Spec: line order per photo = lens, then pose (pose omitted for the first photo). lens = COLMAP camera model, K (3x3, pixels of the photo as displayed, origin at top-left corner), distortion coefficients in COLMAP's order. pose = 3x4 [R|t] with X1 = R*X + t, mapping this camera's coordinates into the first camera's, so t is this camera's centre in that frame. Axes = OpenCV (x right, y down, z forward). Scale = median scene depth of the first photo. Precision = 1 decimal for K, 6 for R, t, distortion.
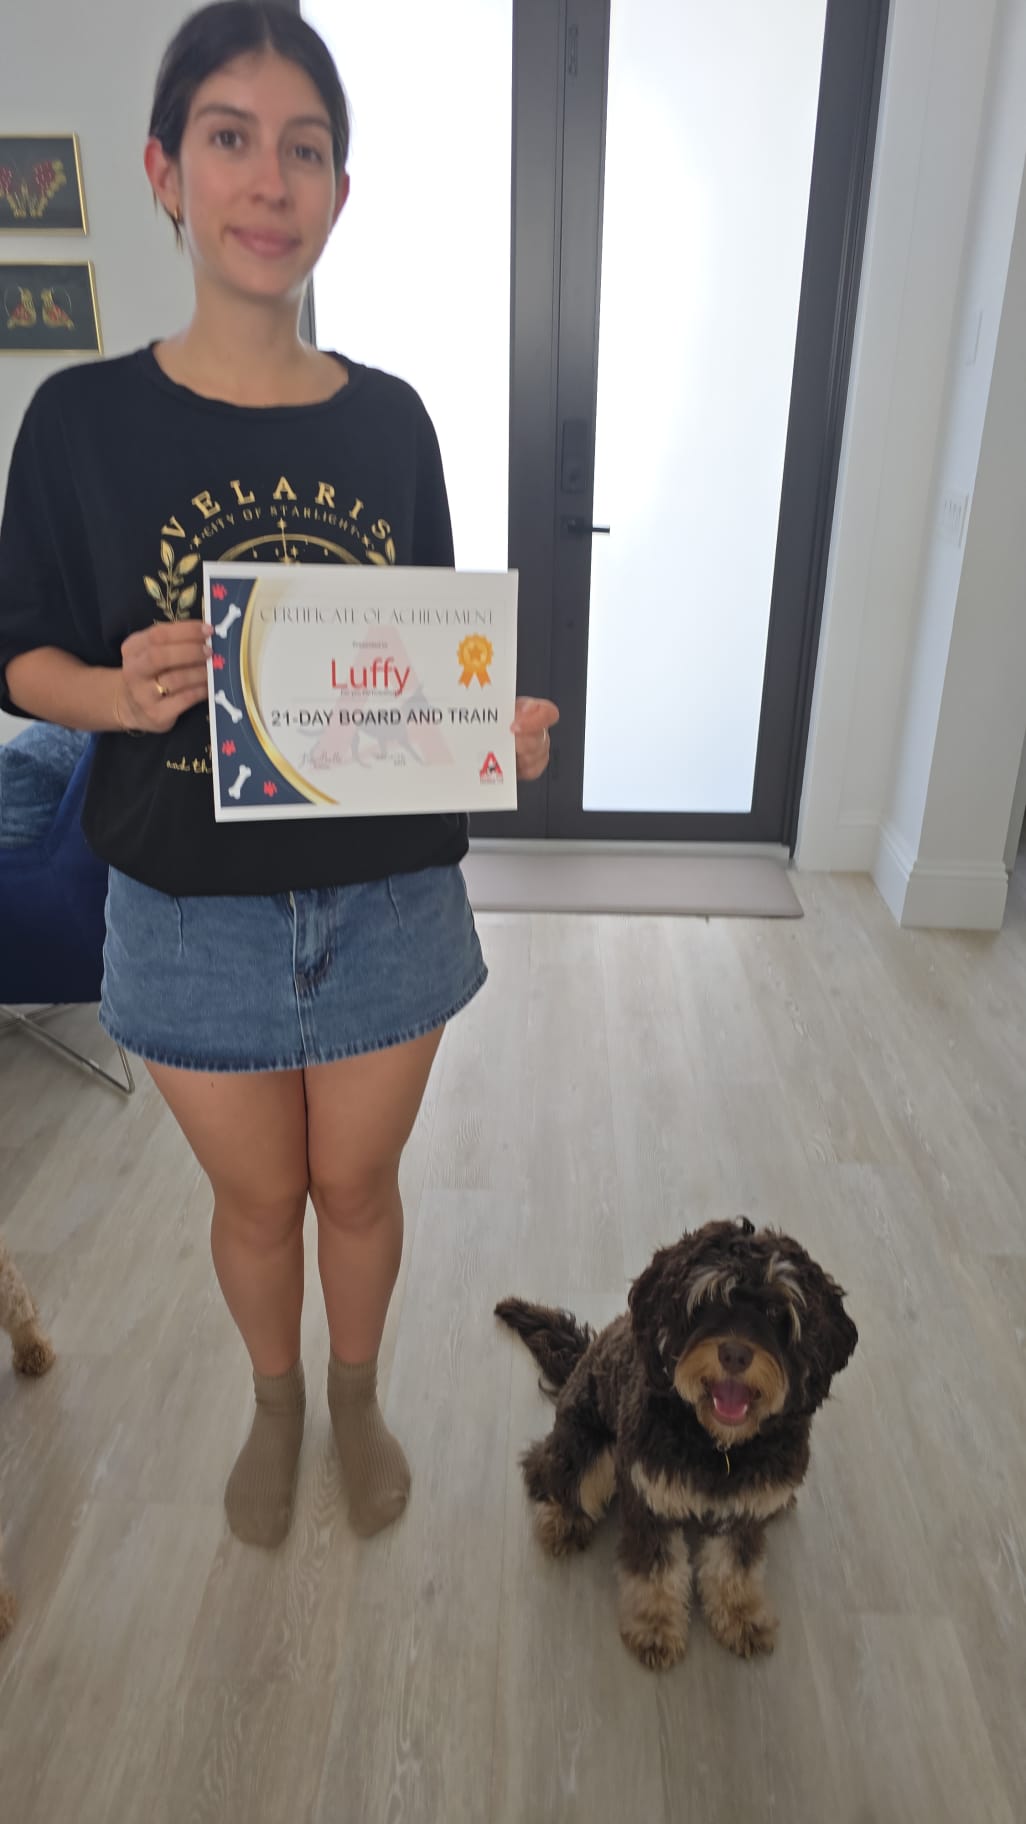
lens RADIAL K [[1231.2, 0, 513.0], [0, 1231.2, 912.0], [0, 0, 1]] dist [0.050514, -0.042404]
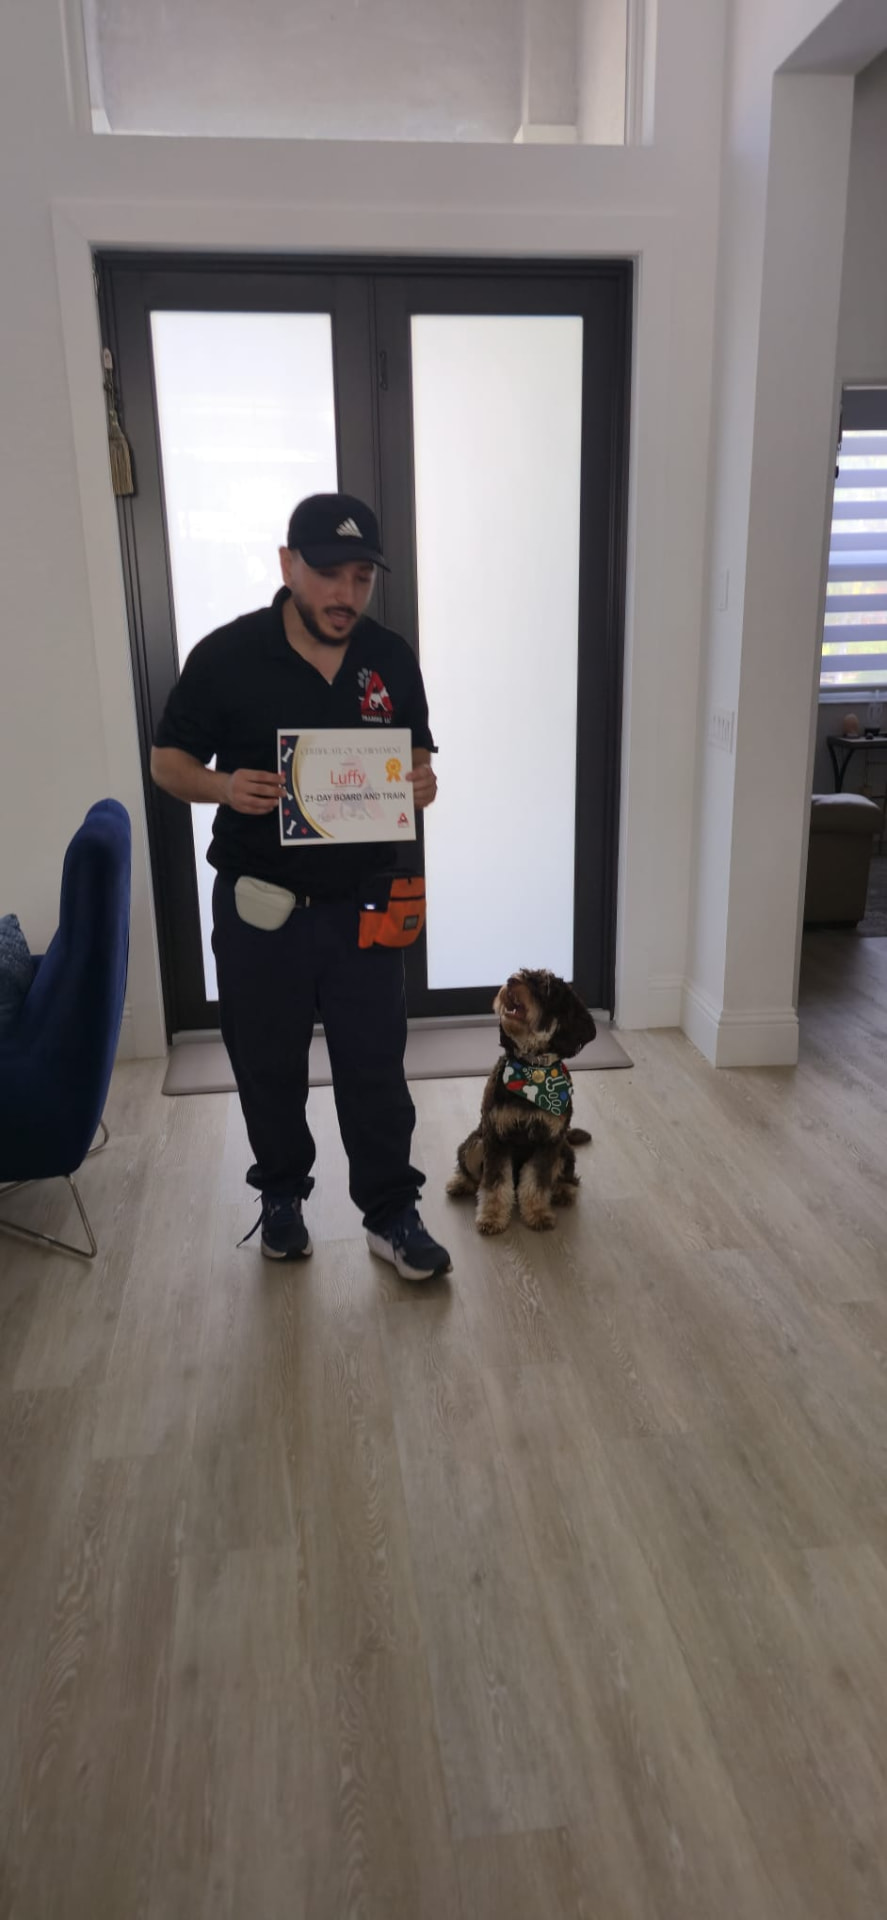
lens RADIAL K [[1270.8, 0, 443.5], [0, 1270.8, 960.0], [0, 0, 1]] dist [0.072467, -0.058860]
pose [[0.986704, -0.065566, 0.148719, -0.163271], [0.084261, 0.988810, -0.123106, 0.054413], [-0.138983, 0.134001, 0.981187, -0.230330]]
